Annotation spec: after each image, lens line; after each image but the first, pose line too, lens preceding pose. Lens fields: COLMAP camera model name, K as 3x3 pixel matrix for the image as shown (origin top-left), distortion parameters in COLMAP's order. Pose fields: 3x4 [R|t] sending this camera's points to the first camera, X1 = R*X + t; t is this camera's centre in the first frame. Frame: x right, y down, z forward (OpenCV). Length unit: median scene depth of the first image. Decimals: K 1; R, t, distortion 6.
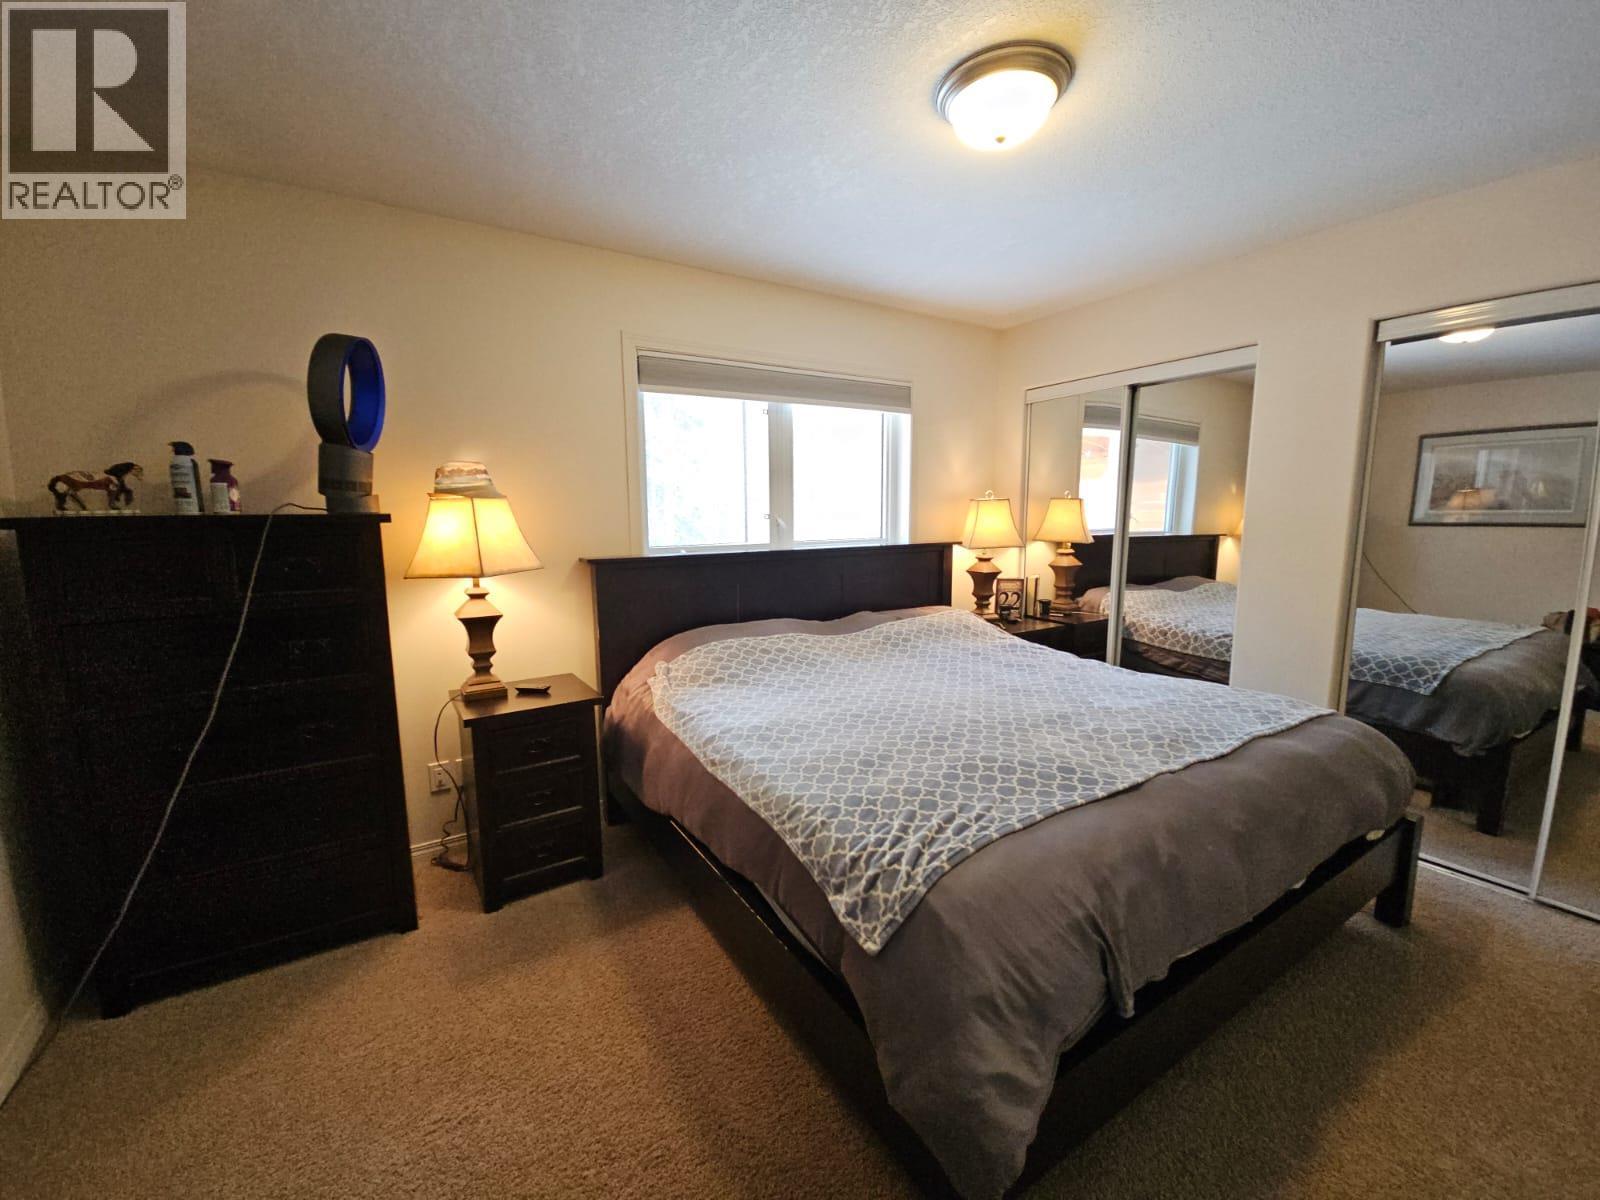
lens RADIAL K [[650.6, 0, 800.0], [0, 650.6, 600.0], [0, 0, 1]] dist [0.012781, -0.005622]
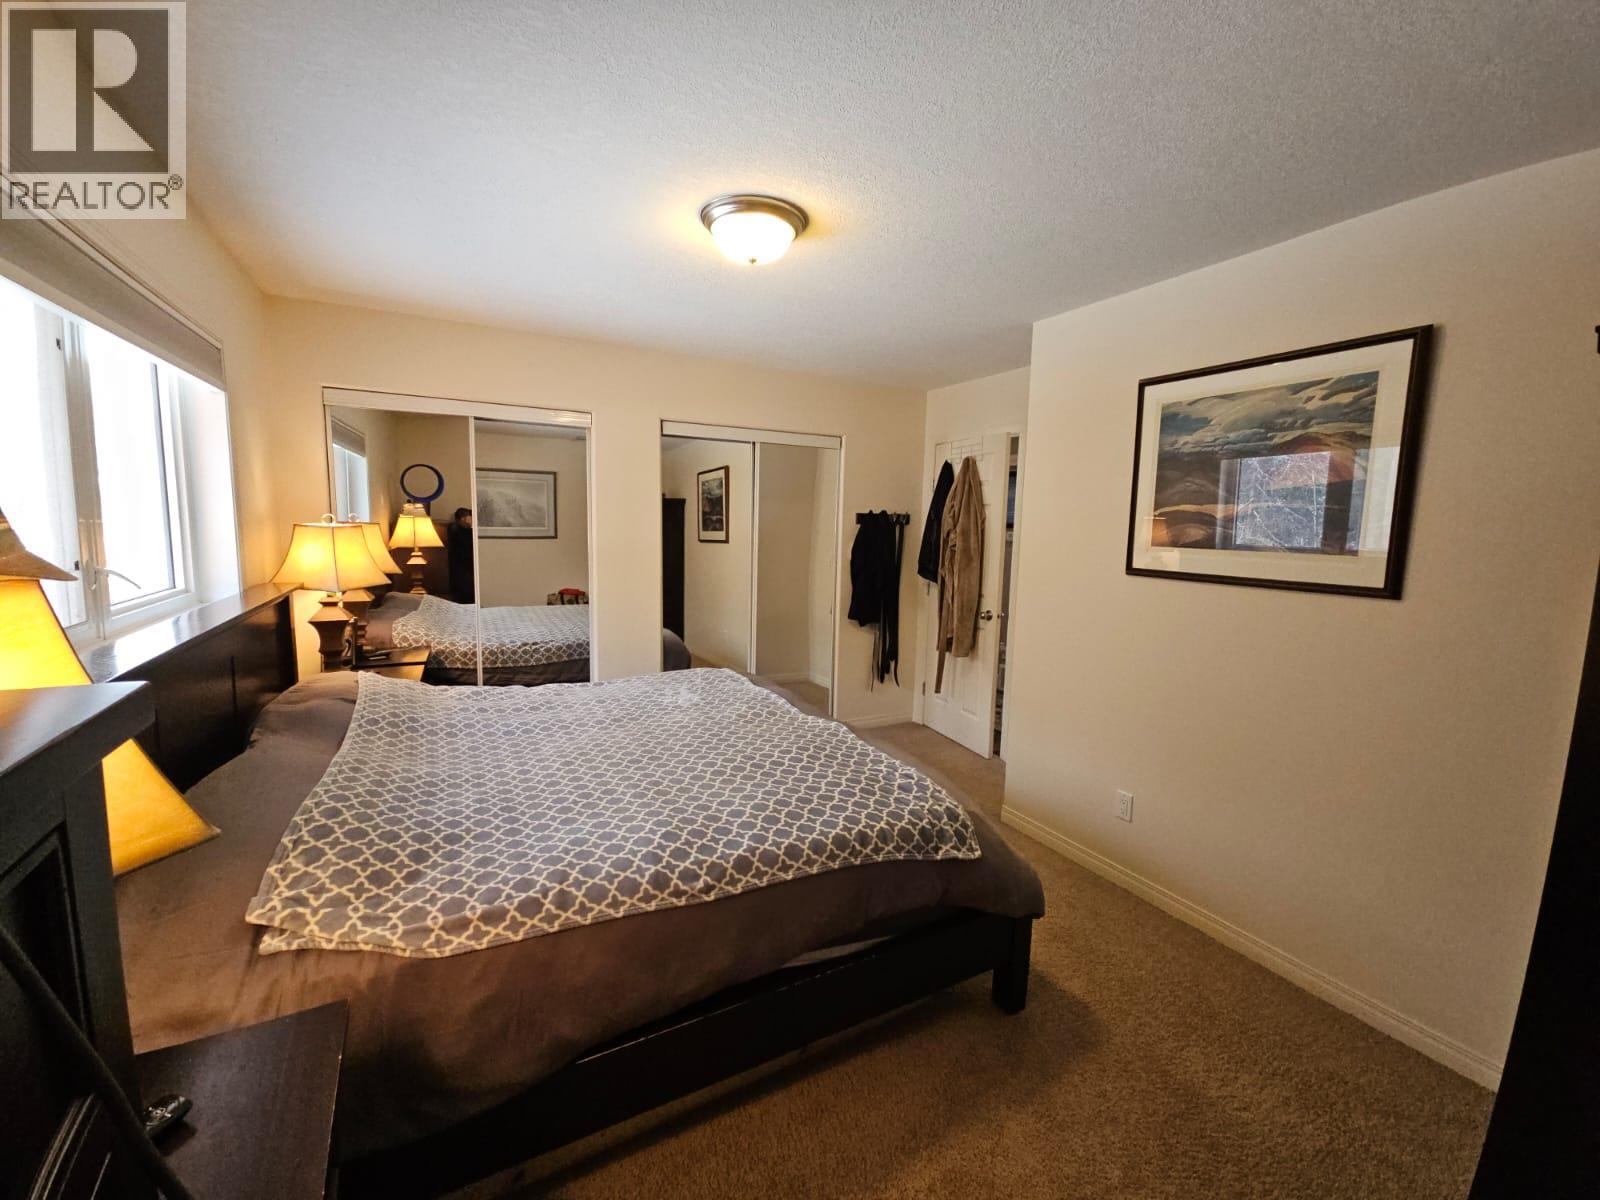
lens RADIAL K [[650.6, 0, 800.0], [0, 650.6, 600.0], [0, 0, 1]] dist [0.012781, -0.005622]
pose [[0.063571, -0.109147, 0.991991, -0.586660], [0.112665, 0.988432, 0.101535, -0.110159], [-0.991597, 0.105307, 0.075133, 0.532040]]
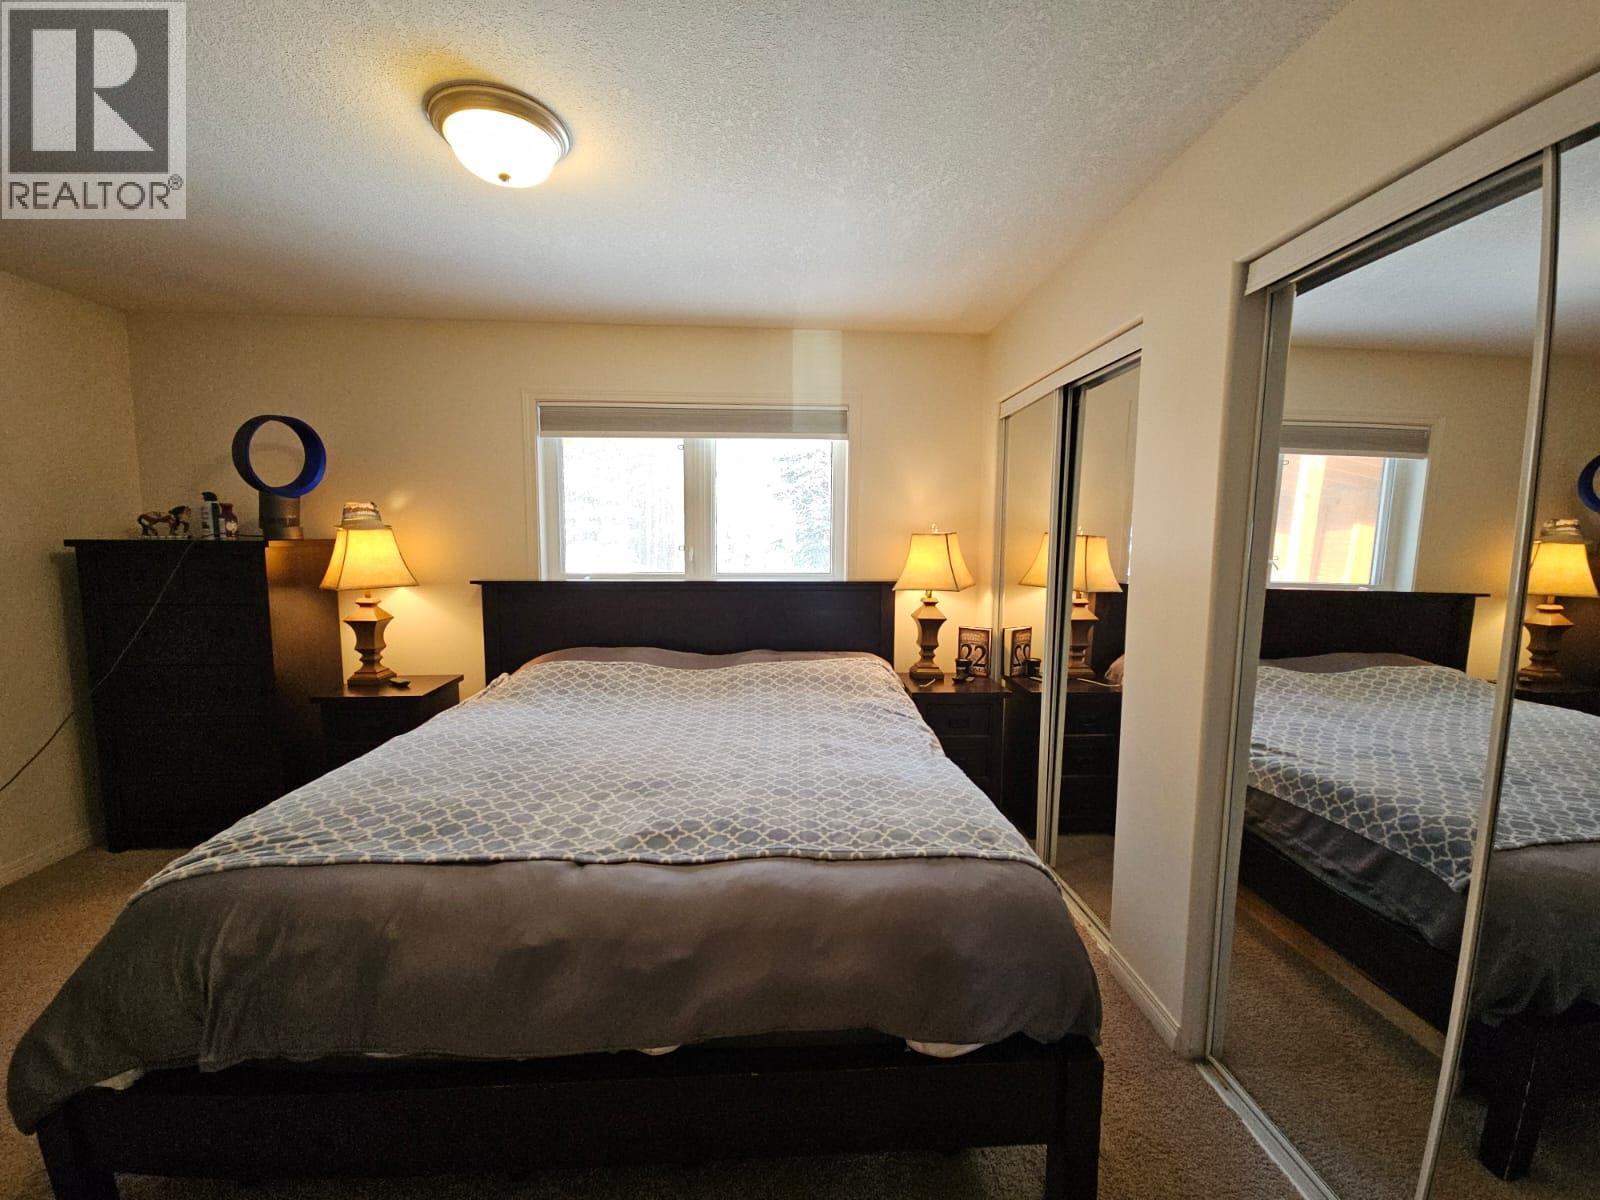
lens RADIAL K [[650.6, 0, 800.0], [0, 650.6, 600.0], [0, 0, 1]] dist [0.012781, -0.005622]
pose [[0.875211, 0.060140, -0.479989, 0.726789], [-0.080155, 0.996555, -0.021292, -0.047089], [0.477055, 0.057109, 0.877016, 0.228309]]
